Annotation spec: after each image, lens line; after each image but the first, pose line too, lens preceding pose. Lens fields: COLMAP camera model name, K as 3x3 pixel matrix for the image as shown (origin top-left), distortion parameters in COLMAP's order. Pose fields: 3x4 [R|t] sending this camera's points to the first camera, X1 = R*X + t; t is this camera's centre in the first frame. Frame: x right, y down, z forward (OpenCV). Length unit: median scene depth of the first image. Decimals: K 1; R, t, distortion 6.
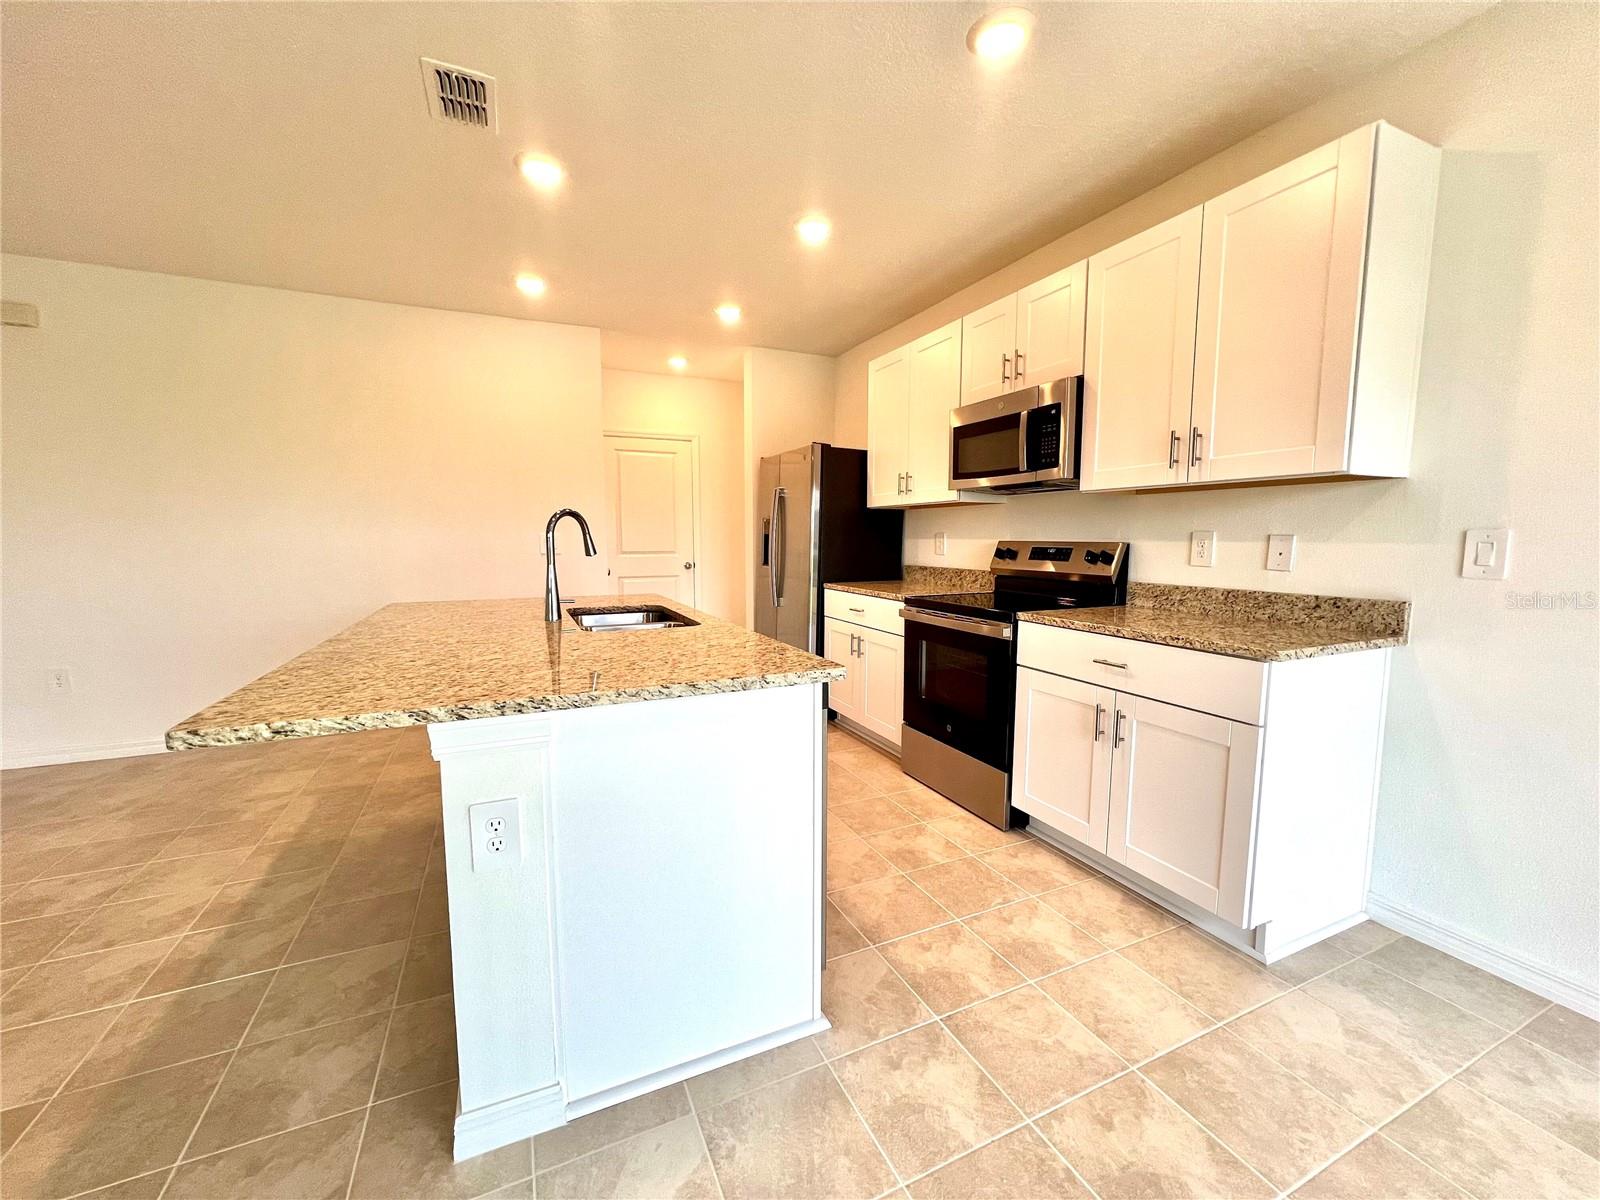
lens RADIAL K [[641.0, 0, 802.2], [0, 641.0, 601.9], [0, 0, 1]] dist [-0.001805, 0.000250]
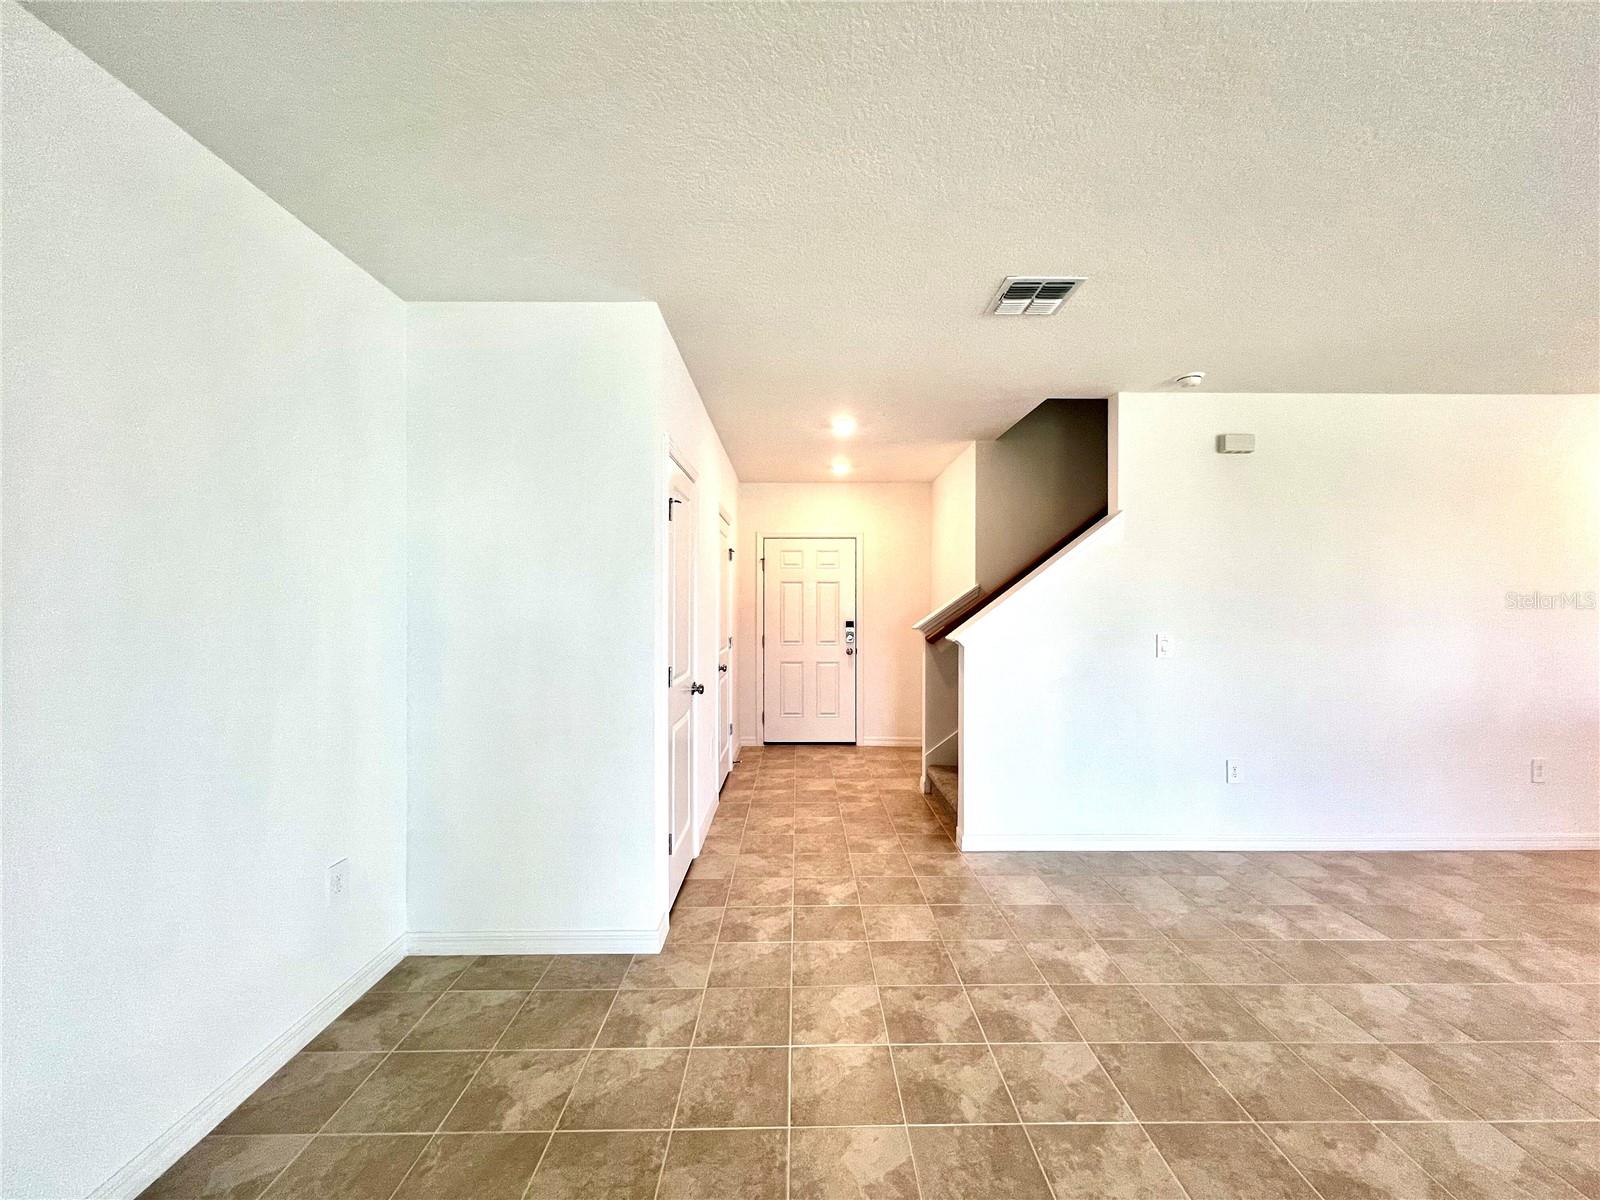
lens RADIAL K [[648.2, 0, 807.1], [0, 648.2, 601.2], [0, 0, 1]] dist [0.006711, -0.000145]
pose [[0.915281, 0.001762, -0.402811, -1.660194], [-0.044337, 0.994355, -0.096392, -0.027699], [0.400368, 0.106085, 0.910193, -0.372543]]
